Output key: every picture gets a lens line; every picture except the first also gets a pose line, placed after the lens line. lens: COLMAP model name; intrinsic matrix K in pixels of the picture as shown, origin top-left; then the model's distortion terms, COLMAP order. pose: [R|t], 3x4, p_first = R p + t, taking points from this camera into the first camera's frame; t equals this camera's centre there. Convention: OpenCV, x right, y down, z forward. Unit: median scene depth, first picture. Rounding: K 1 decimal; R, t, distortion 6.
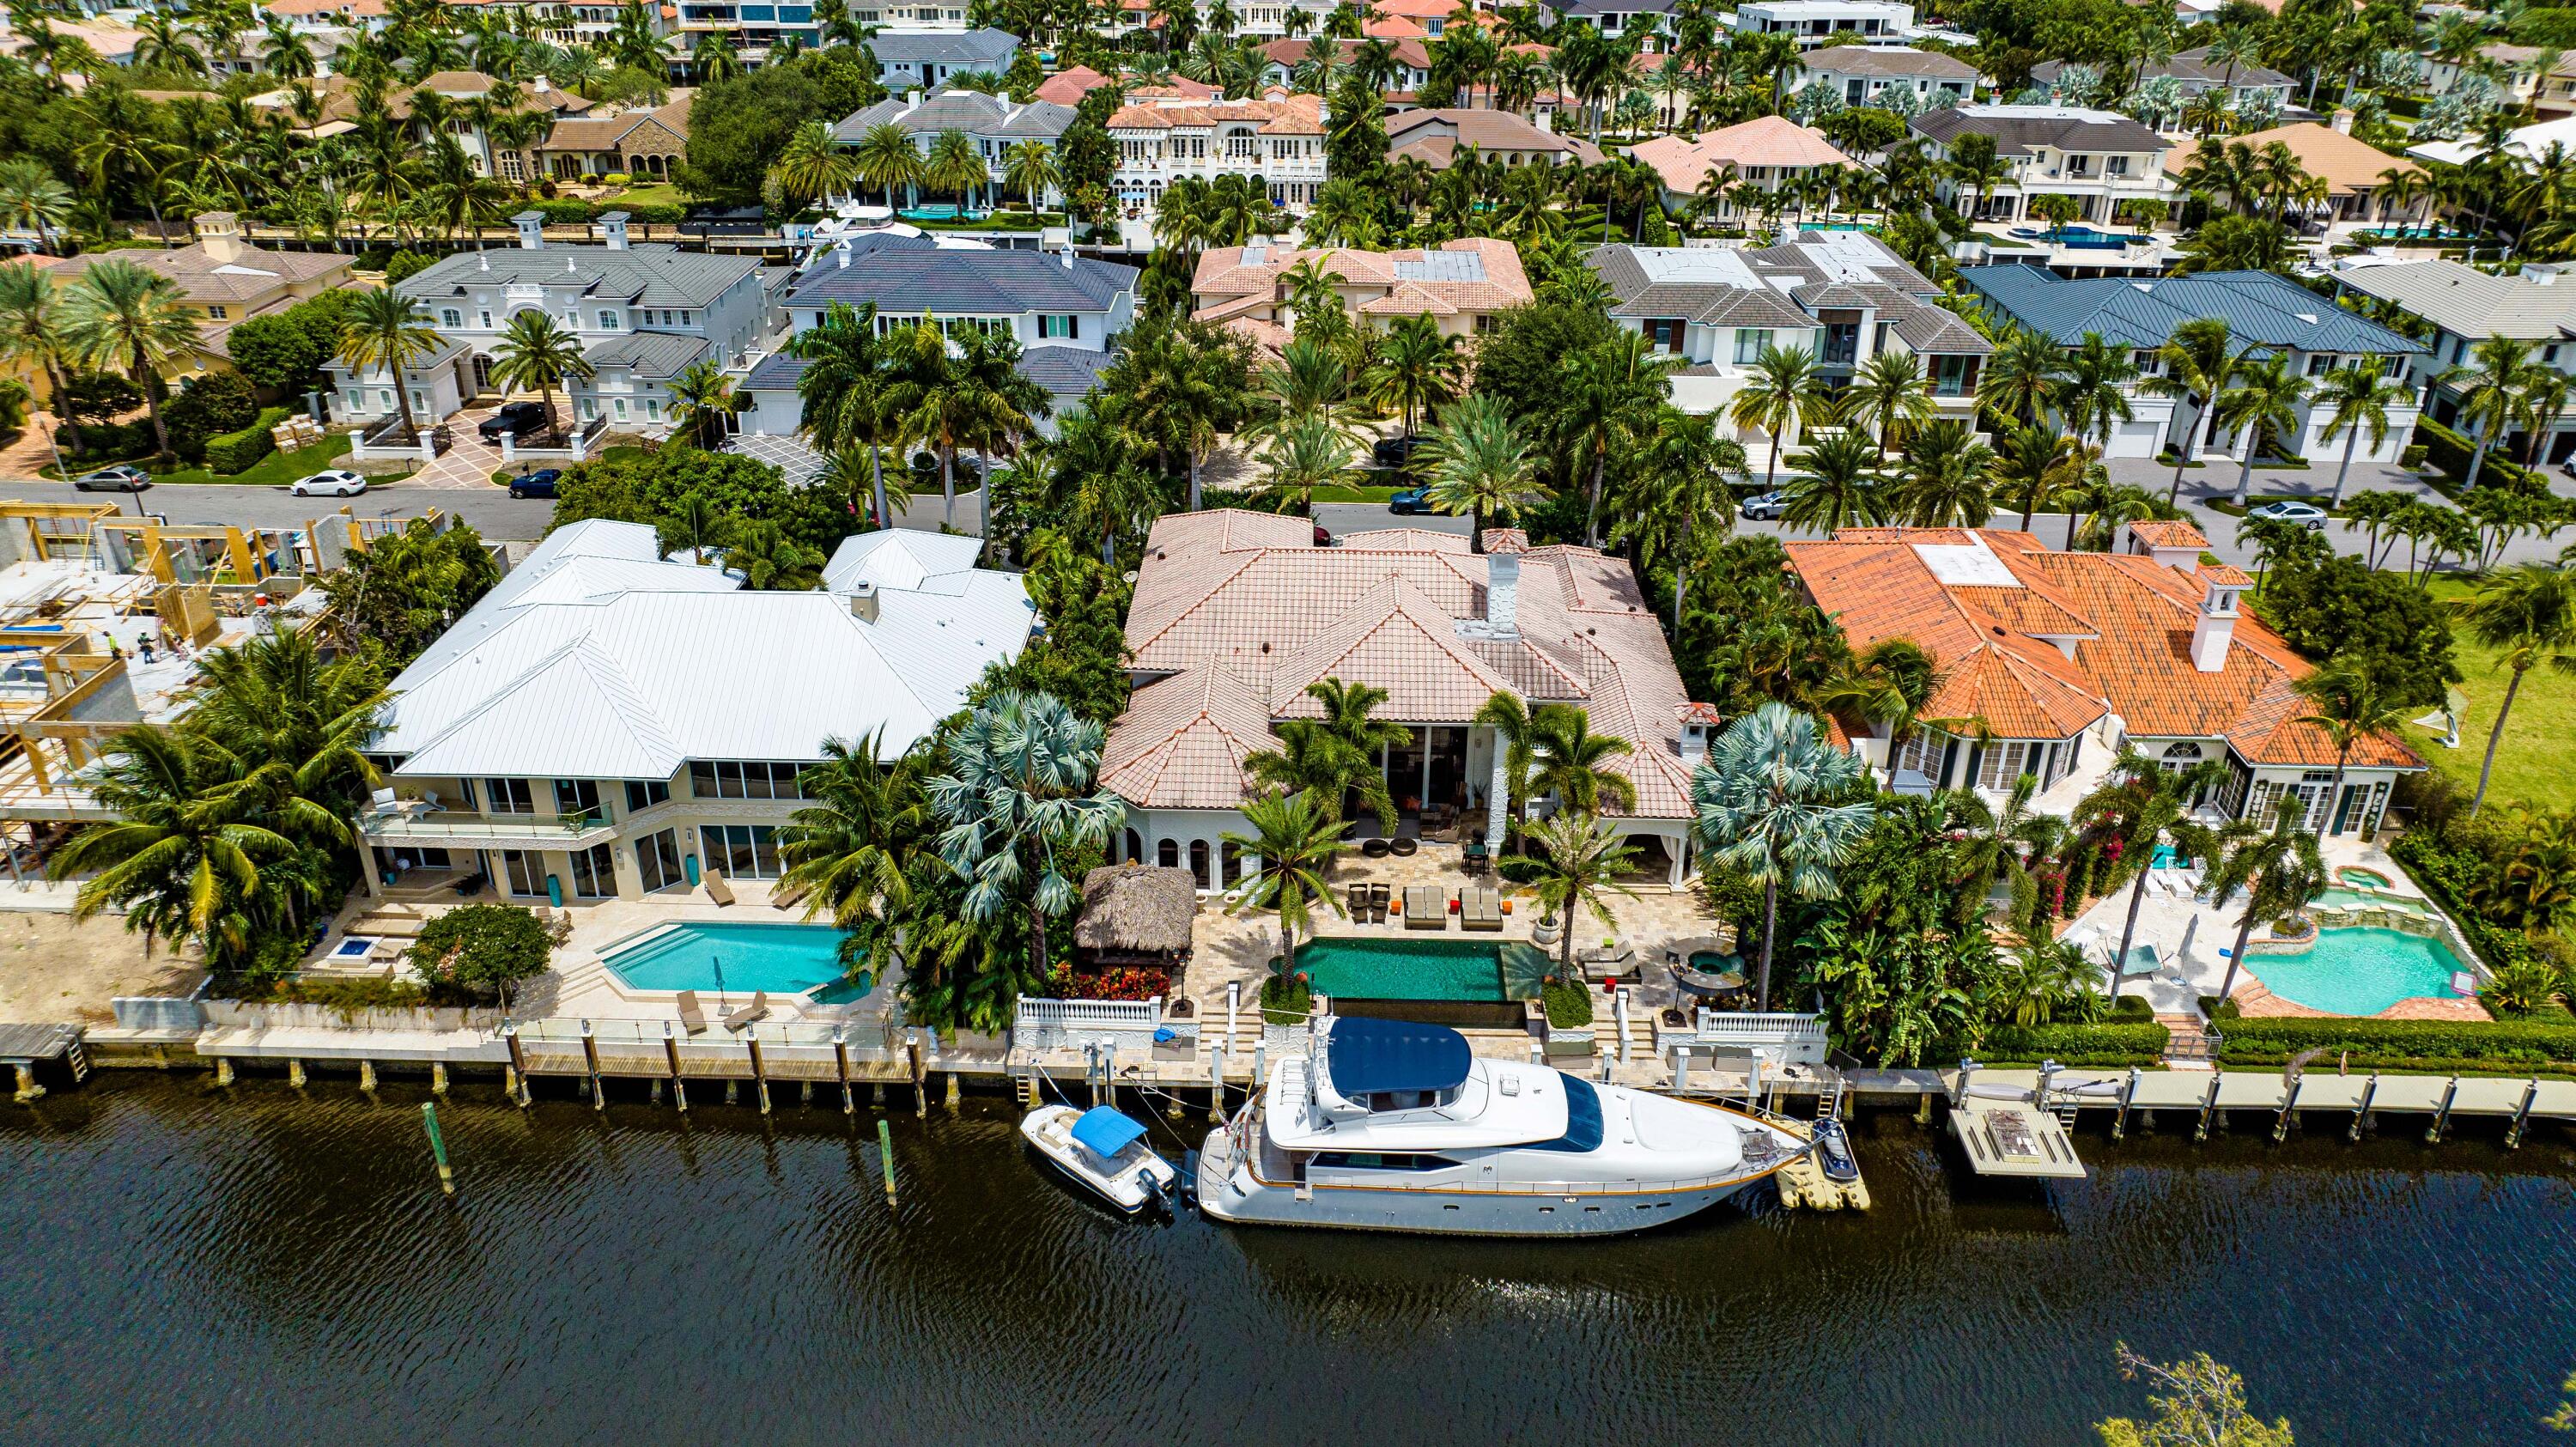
lens RADIAL K [[1749.4, 0, 1294.6], [0, 1749.4, 697.1], [0, 0, 1]] dist [-0.039577, 0.034623]
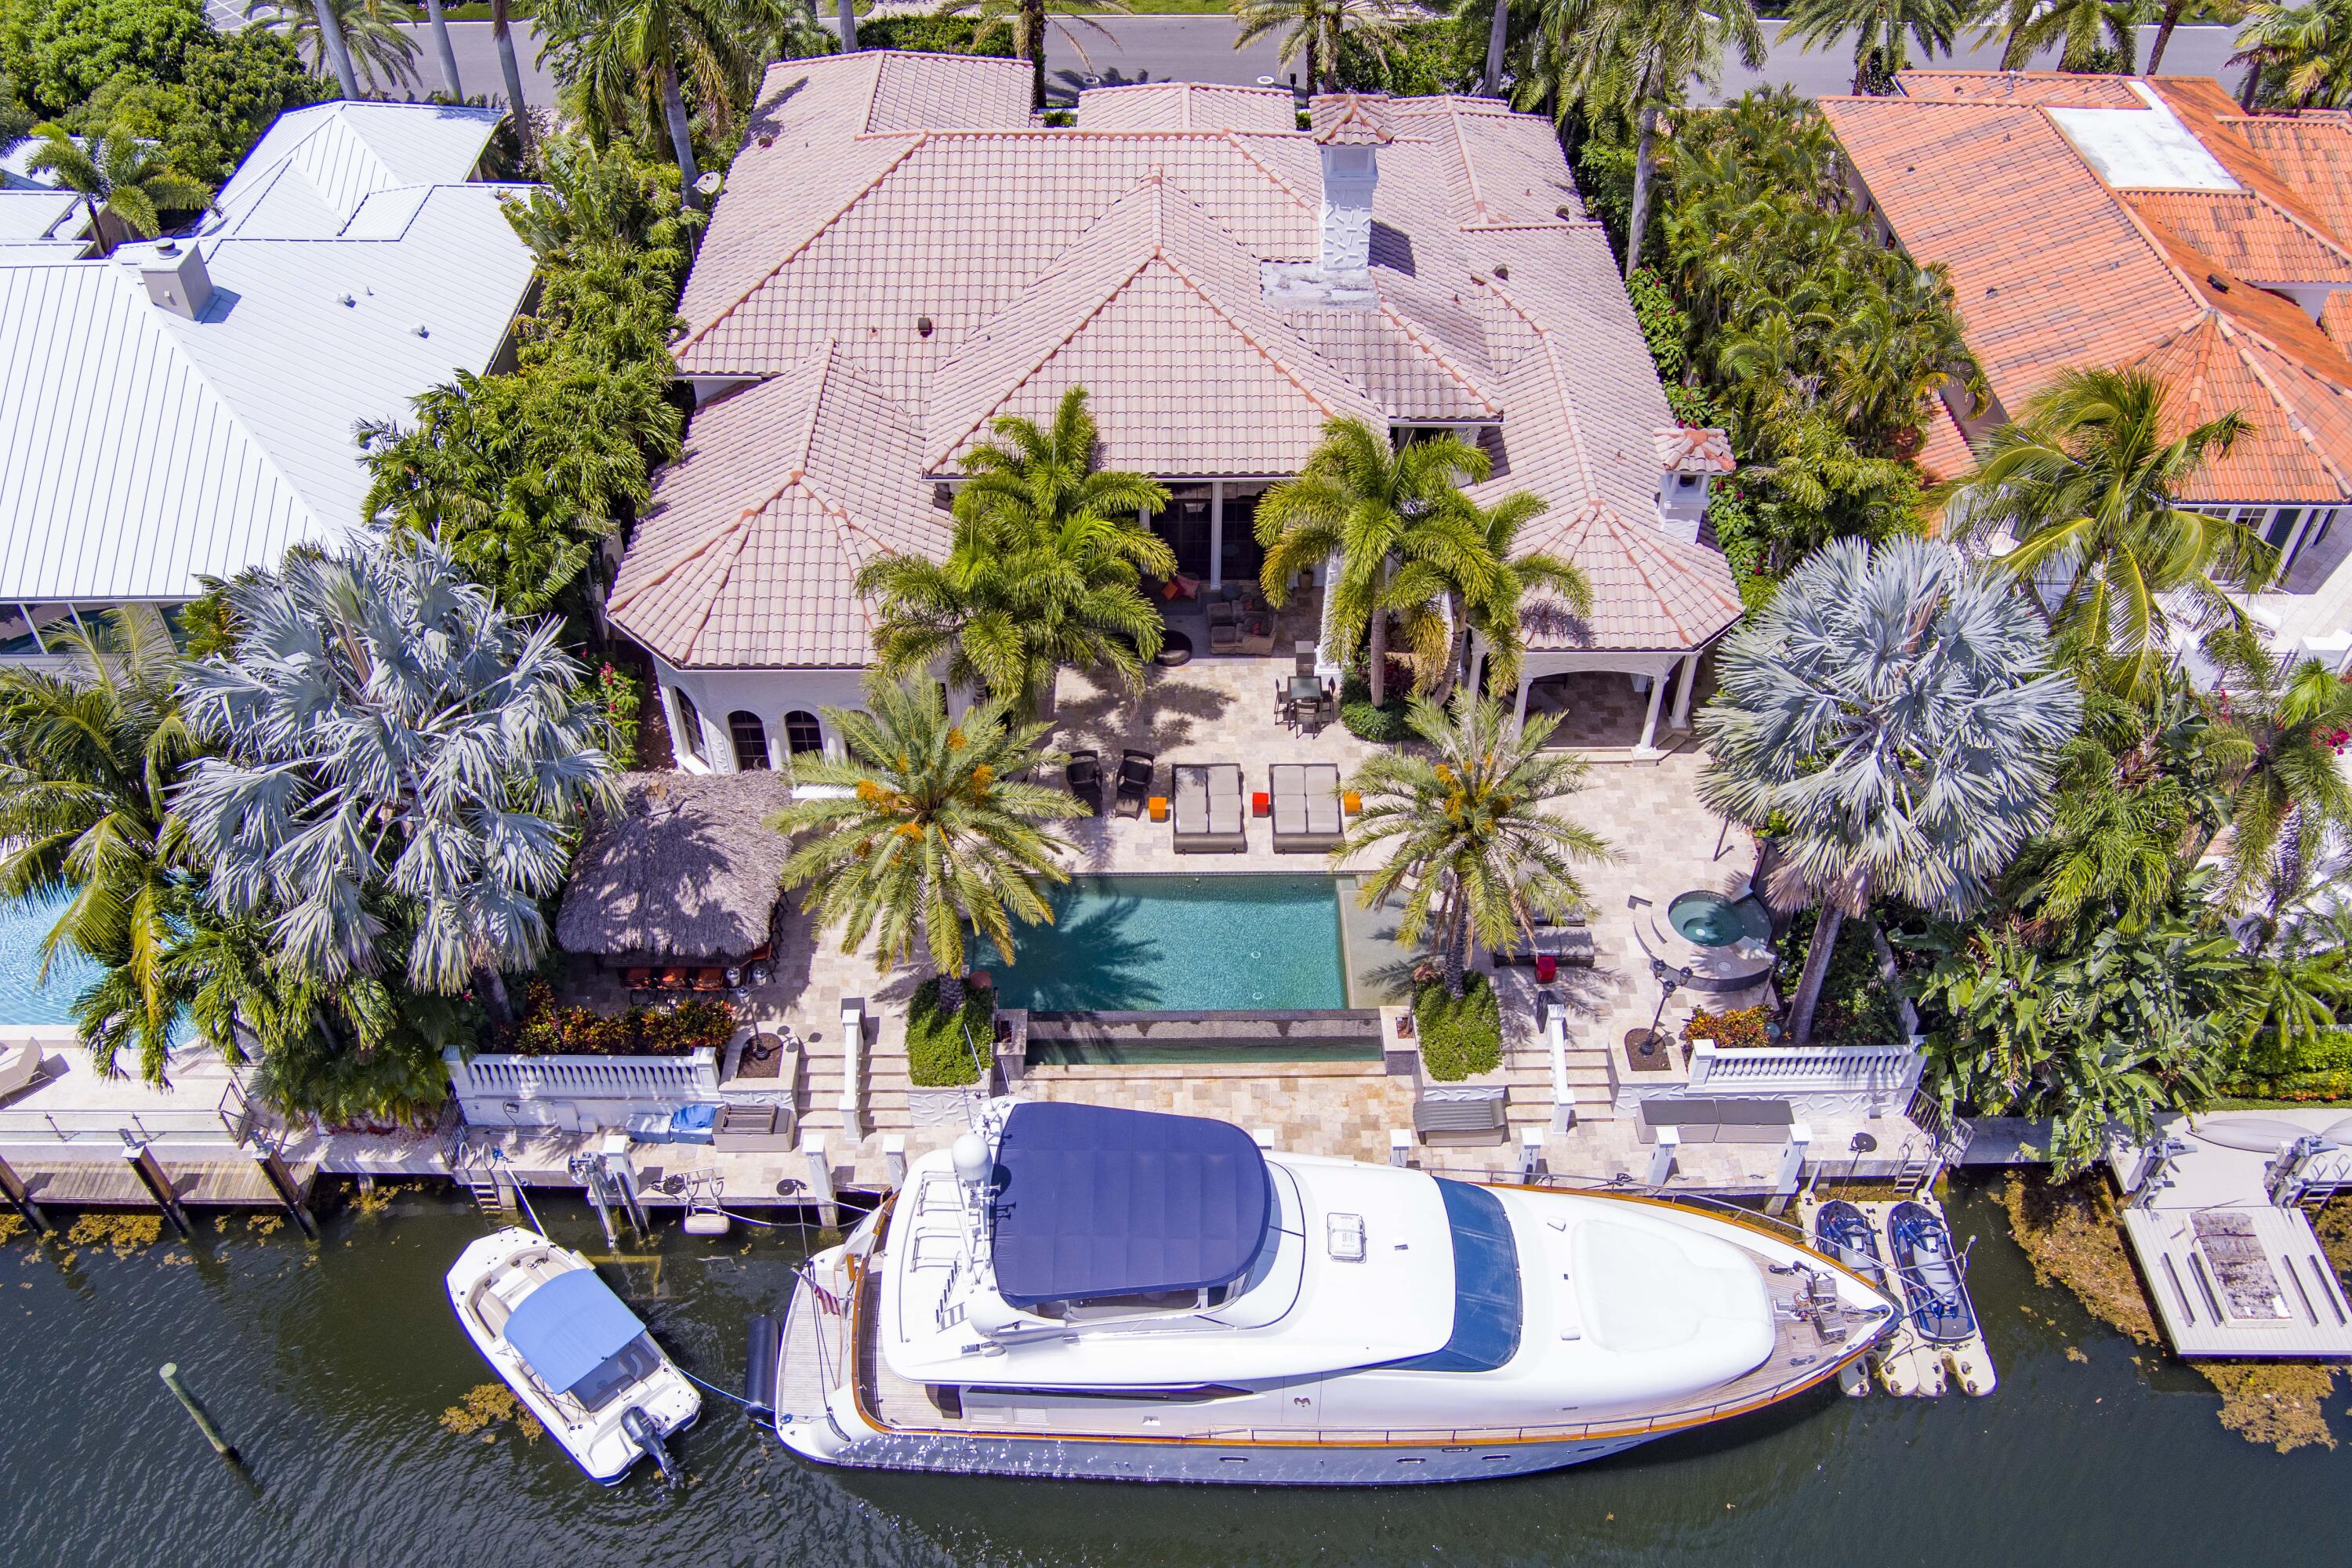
lens RADIAL K [[1800.1, 0, 1199.4], [0, 1800.1, 764.0], [0, 0, 1]] dist [-0.008044, -0.016369]
pose [[0.999499, -0.022809, 0.021962, 0.059437], [0.016041, 0.962759, 0.269884, -0.051193], [-0.027300, -0.269396, 0.962642, 0.439333]]
